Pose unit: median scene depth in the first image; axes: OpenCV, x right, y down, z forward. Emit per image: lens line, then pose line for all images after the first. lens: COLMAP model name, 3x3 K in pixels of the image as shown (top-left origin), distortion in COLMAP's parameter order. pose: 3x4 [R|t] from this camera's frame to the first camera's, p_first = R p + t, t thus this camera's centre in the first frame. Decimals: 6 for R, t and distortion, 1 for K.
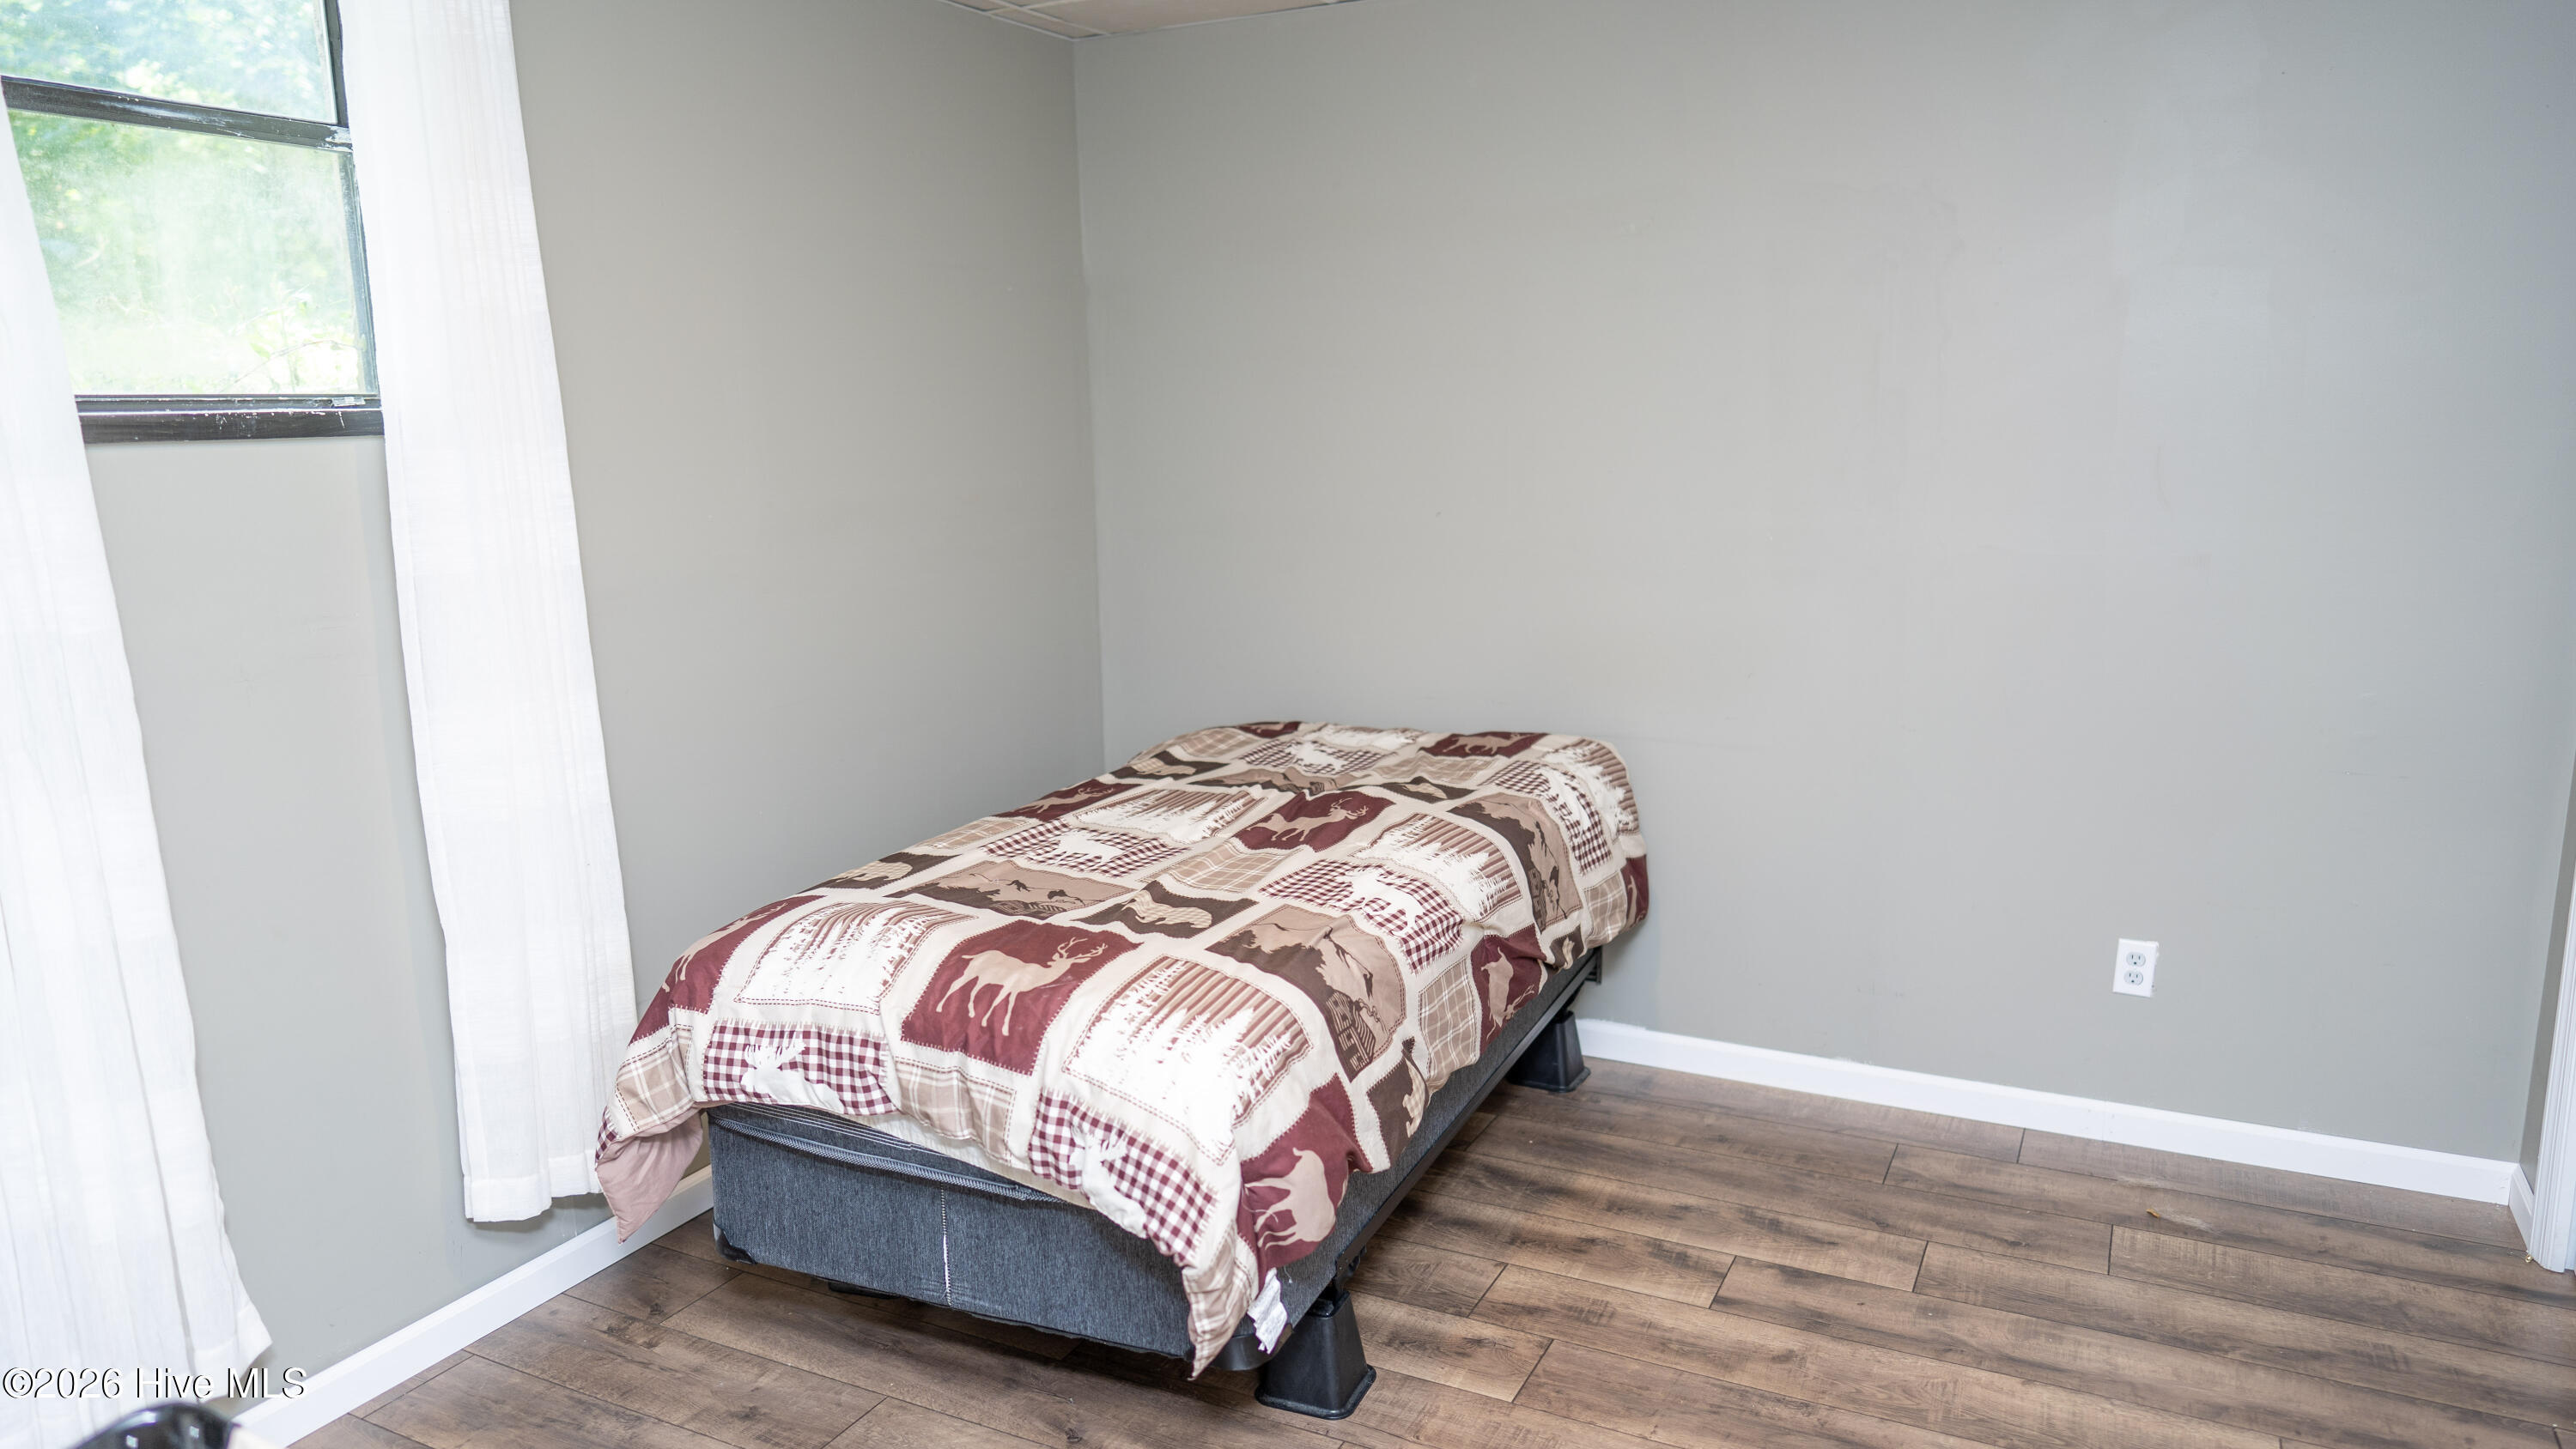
lens RADIAL K [[1724.4, 0, 1277.4], [0, 1724.4, 708.4], [0, 0, 1]] dist [0.005284, 0.002434]
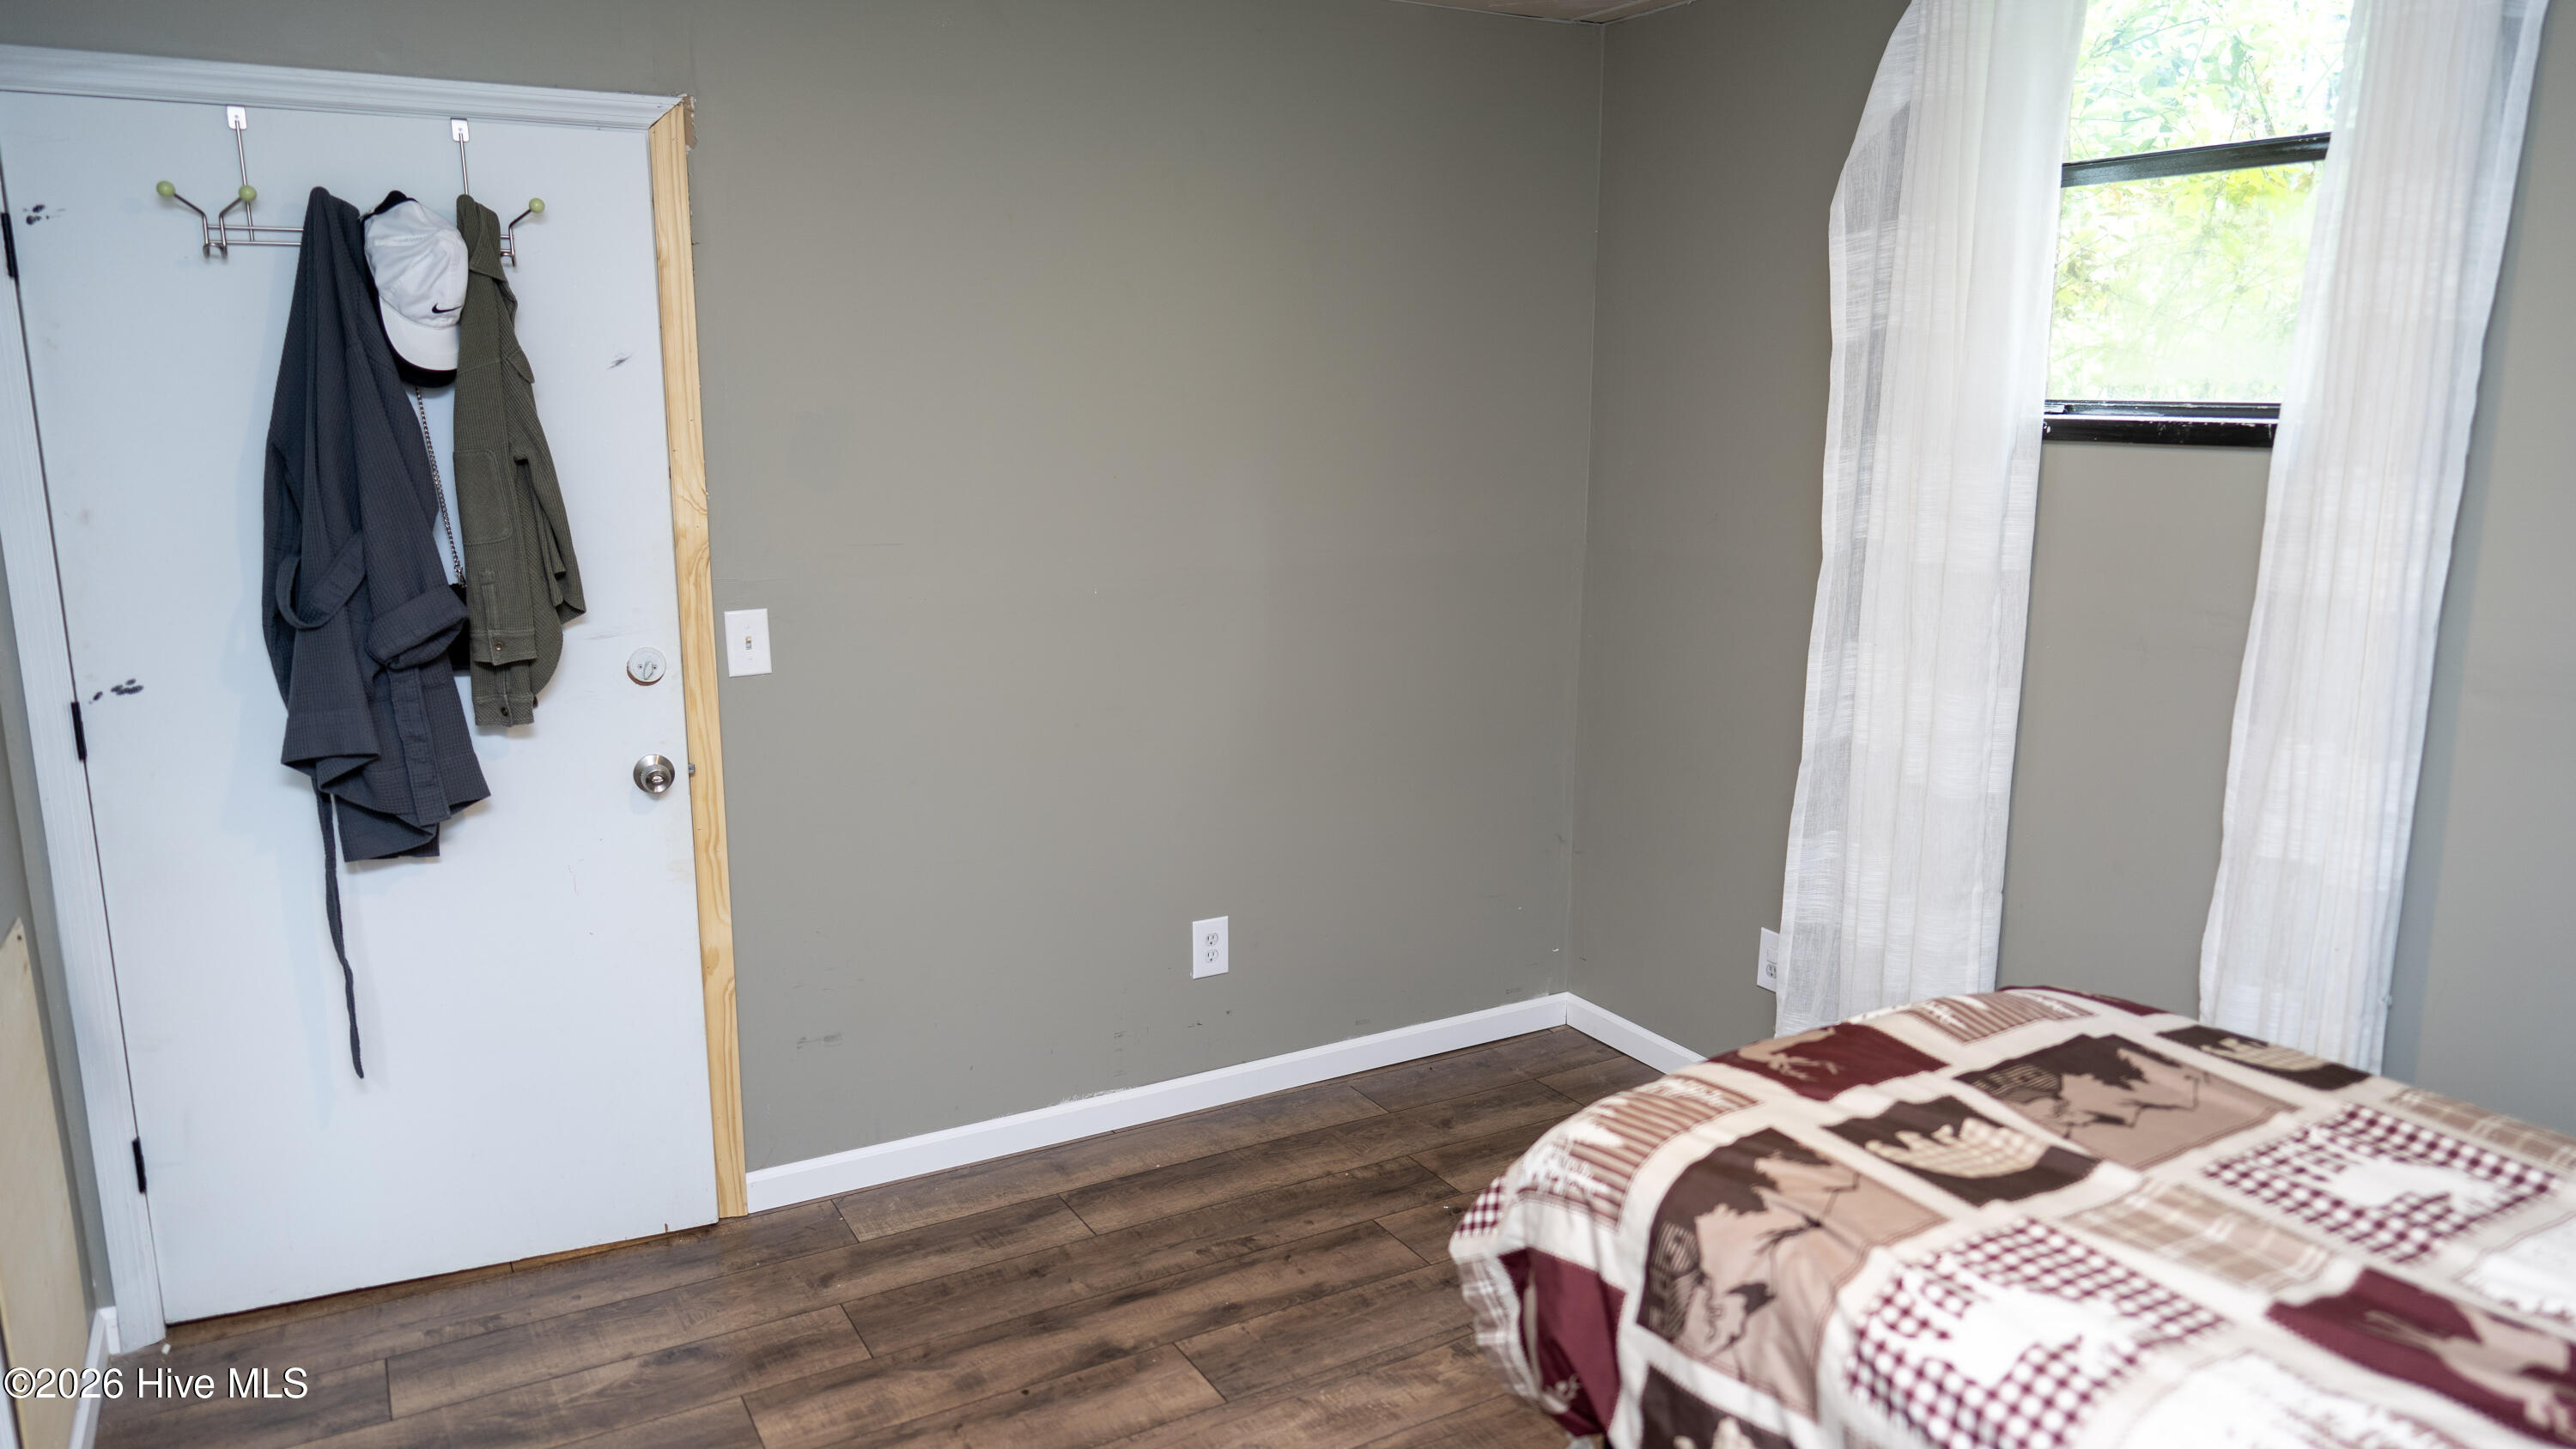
lens RADIAL K [[1724.4, 0, 1278.3], [0, 1724.4, 745.8], [0, 0, 1]] dist [0.005284, 0.002434]
pose [[-0.550065, 0.174415, -0.816706, 0.669383], [-0.154762, 0.939719, 0.304920, -0.219989], [0.820657, 0.294120, -0.489914, 1.108216]]
